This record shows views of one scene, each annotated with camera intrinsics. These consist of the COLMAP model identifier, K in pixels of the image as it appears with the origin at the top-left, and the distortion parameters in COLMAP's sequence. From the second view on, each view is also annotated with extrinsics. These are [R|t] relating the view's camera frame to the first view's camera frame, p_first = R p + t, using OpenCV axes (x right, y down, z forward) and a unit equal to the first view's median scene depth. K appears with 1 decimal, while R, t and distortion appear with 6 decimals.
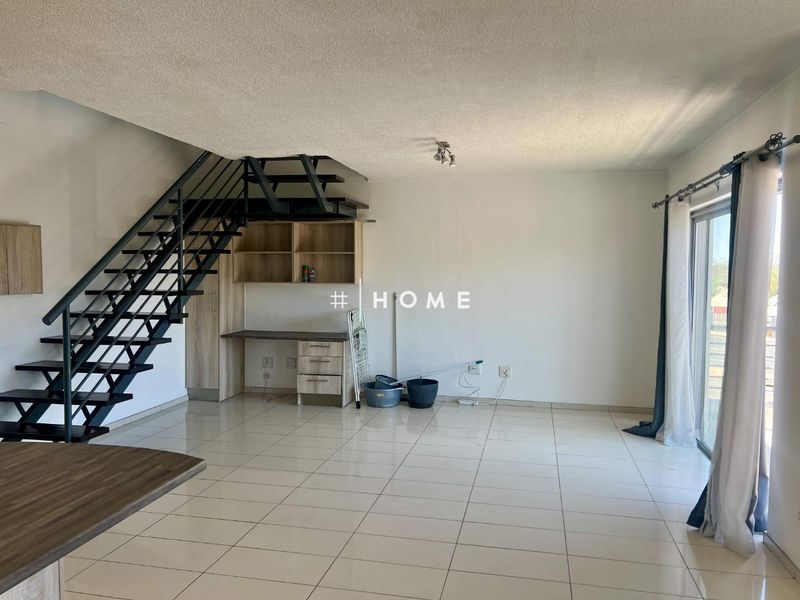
lens RADIAL K [[594.3, 0, 406.4], [0, 594.3, 297.3], [0, 0, 1]] dist [0.072125, -0.079425]
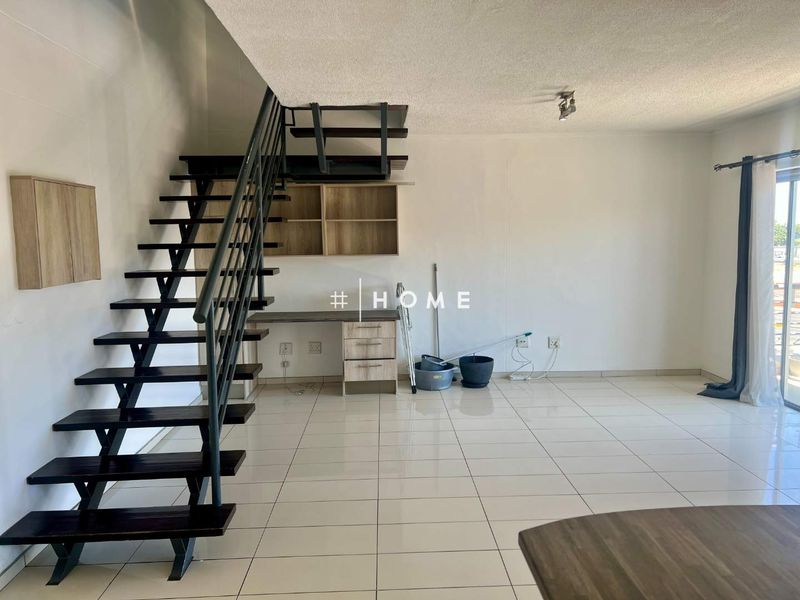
lens RADIAL K [[594.3, 0, 399.8], [0, 594.3, 300.4], [0, 0, 1]] dist [0.072125, -0.079425]
pose [[0.967909, -0.044878, 0.247261, -0.314109], [0.029808, 0.997481, 0.064360, -0.012300], [-0.249526, -0.054924, 0.966809, 0.140514]]
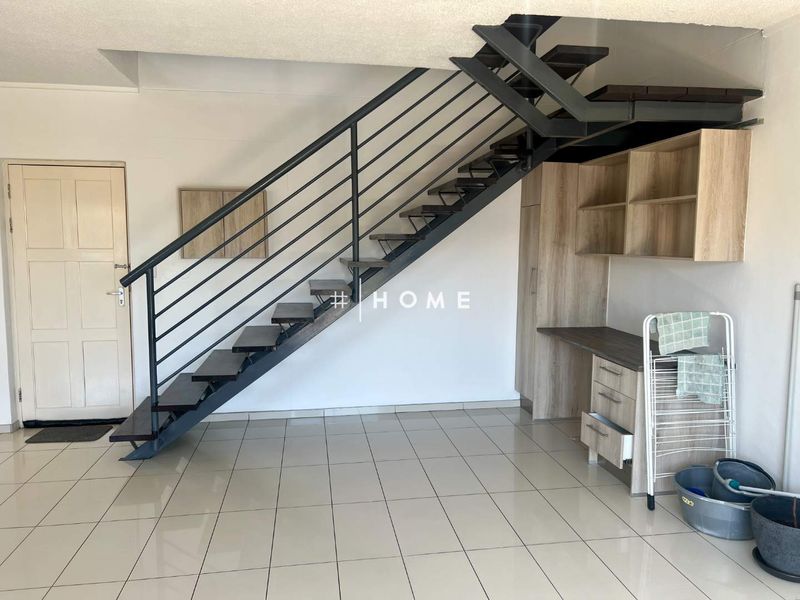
lens RADIAL K [[594.3, 0, 400.9], [0, 594.3, 295.6], [0, 0, 1]] dist [0.072125, -0.079425]
pose [[0.363411, 0.080808, -0.928118, 0.291920], [-0.049209, 0.996505, 0.067494, -0.015356], [0.930329, 0.021144, 0.366117, 0.609768]]
